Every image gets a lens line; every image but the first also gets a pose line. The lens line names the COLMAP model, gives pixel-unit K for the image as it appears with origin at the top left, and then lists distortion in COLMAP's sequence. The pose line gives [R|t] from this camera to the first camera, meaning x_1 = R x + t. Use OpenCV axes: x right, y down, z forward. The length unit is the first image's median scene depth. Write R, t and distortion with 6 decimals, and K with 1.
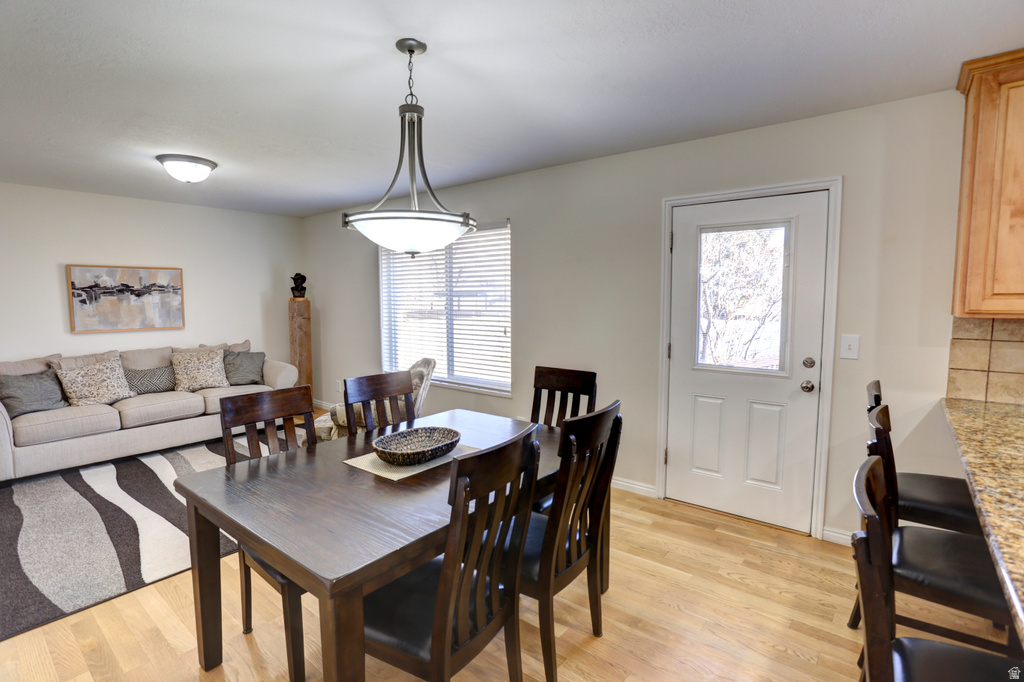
lens RADIAL K [[498.4, 0, 508.4], [0, 498.4, 340.7], [0, 0, 1]] dist [-0.066864, 0.028665]
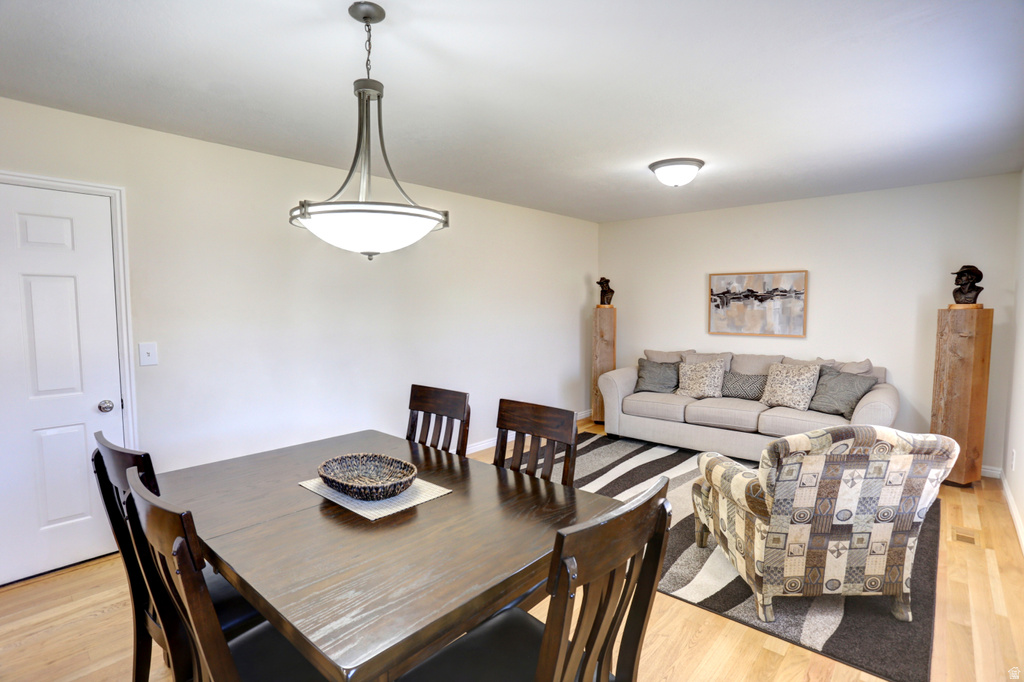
lens RADIAL K [[498.4, 0, 508.4], [0, 498.4, 340.7], [0, 0, 1]] dist [-0.066864, 0.028665]
pose [[-0.036304, 0.075374, -0.996494, 0.352056], [-0.084786, 0.993324, 0.078223, -0.061206], [0.995738, 0.087329, -0.029671, 0.681155]]
